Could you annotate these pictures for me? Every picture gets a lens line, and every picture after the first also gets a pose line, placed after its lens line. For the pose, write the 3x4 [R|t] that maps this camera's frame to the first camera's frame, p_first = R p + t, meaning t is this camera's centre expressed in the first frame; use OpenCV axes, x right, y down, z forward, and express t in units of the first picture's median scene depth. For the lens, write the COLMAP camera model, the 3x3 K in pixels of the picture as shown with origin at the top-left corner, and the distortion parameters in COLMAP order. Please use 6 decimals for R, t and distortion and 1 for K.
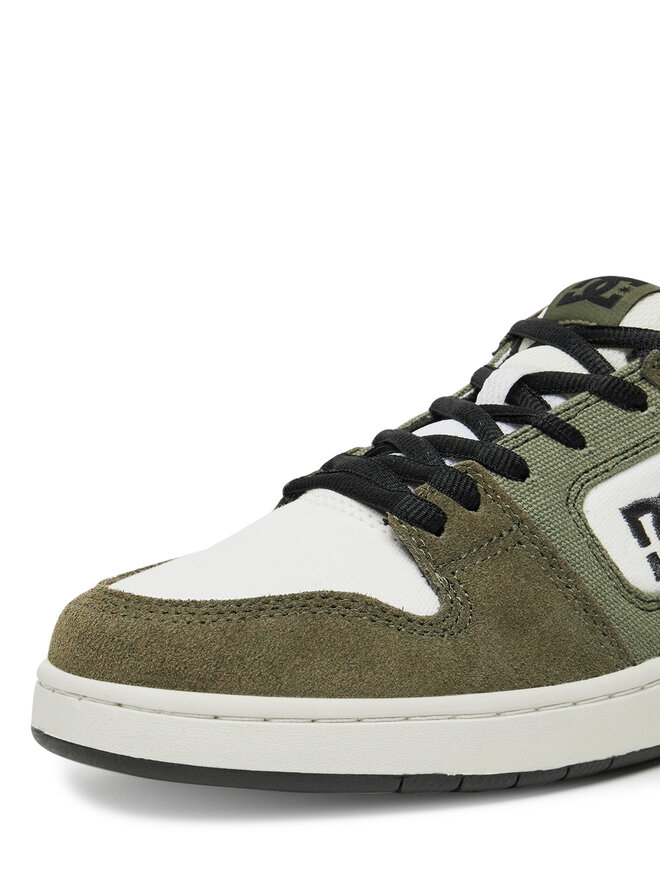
lens RADIAL K [[2308.9, 0, 329.1], [0, 2308.9, 441.0], [0, 0, 1]] dist [0.001130, 0.000000]
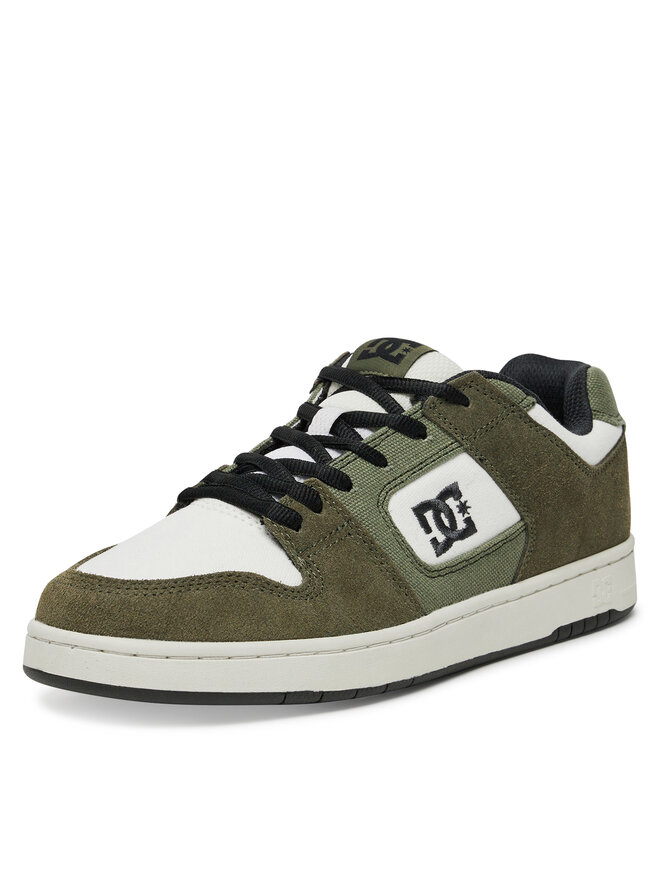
lens RADIAL K [[2569.4, 0, 330.4], [0, 2569.4, 439.3], [0, 0, 1]] dist [0.155277, 0.000000]
pose [[0.986705, -0.011813, 0.162093, -0.195214], [0.005969, 0.999316, 0.036496, -0.076651], [-0.162413, -0.035043, 0.986100, -0.616578]]
